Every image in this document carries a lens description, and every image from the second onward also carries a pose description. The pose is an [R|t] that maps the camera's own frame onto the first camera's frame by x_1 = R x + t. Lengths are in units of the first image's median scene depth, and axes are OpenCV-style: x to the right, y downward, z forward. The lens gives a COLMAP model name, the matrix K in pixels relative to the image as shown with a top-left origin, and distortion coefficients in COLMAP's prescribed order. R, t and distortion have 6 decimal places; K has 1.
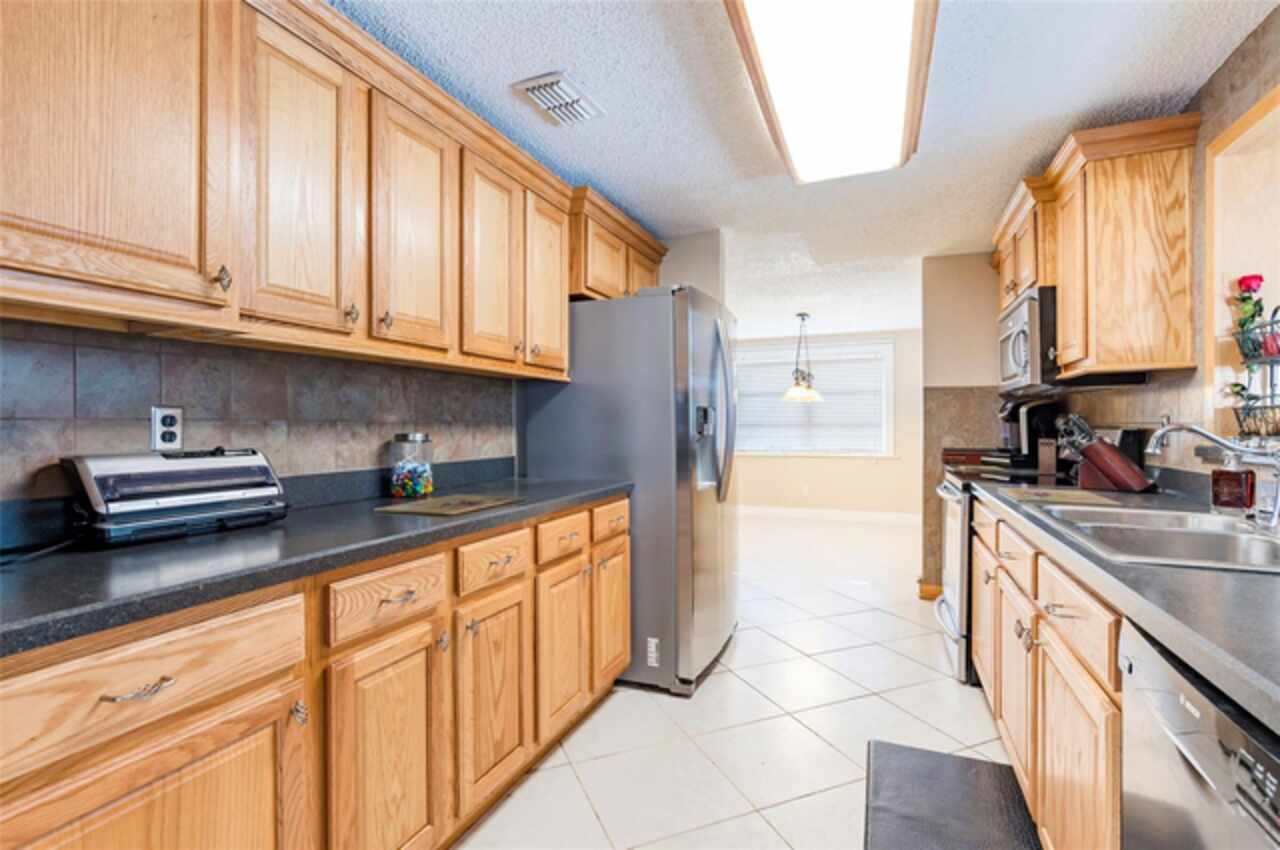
lens RADIAL K [[588.9, 0, 646.2], [0, 588.9, 426.0], [0, 0, 1]] dist [-0.002409, -0.000806]
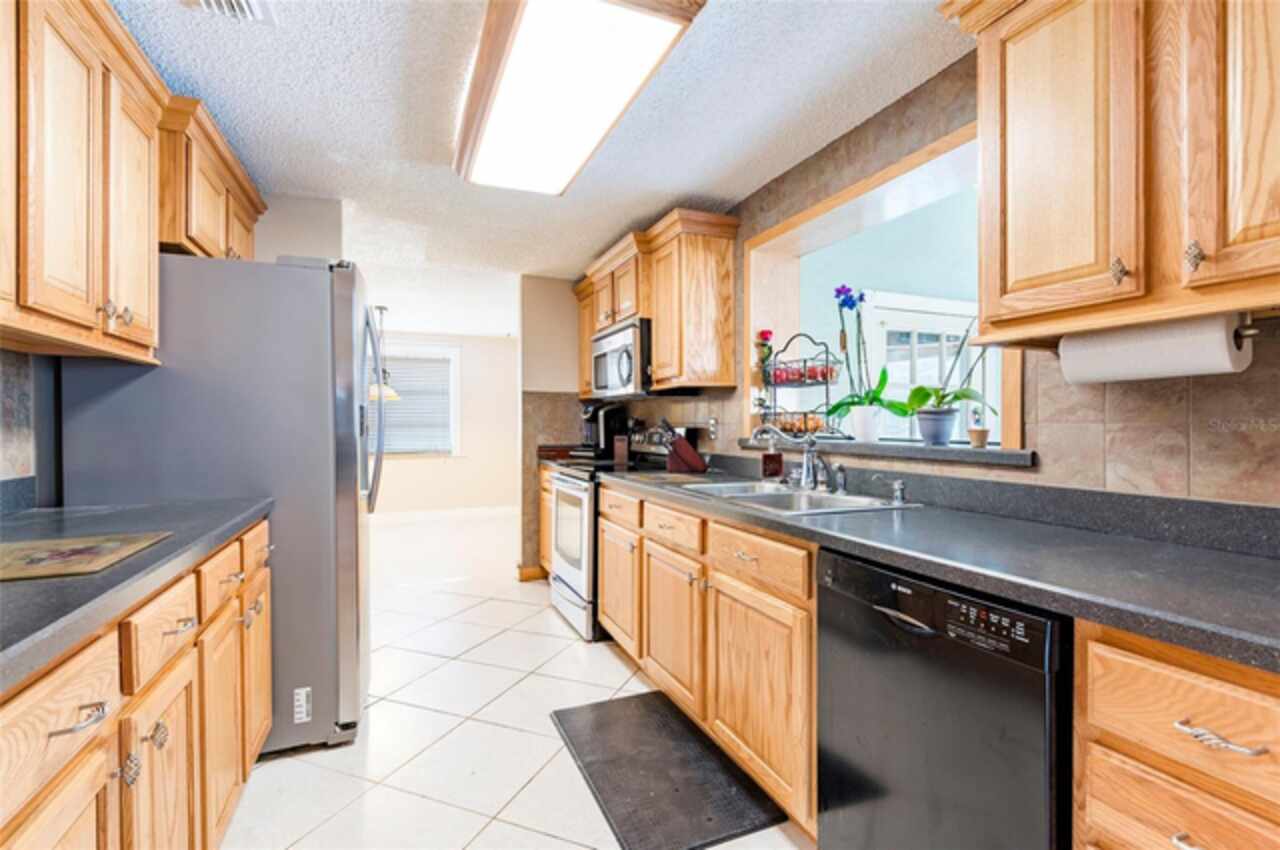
lens RADIAL K [[580.6, 0, 652.9], [0, 580.6, 425.6], [0, 0, 1]] dist [-0.001486, -0.000706]
pose [[0.696656, -0.002568, 0.717401, -0.227344], [0.002743, 0.999996, 0.000916, -0.001334], [-0.717400, 0.001330, 0.696660, 0.094724]]
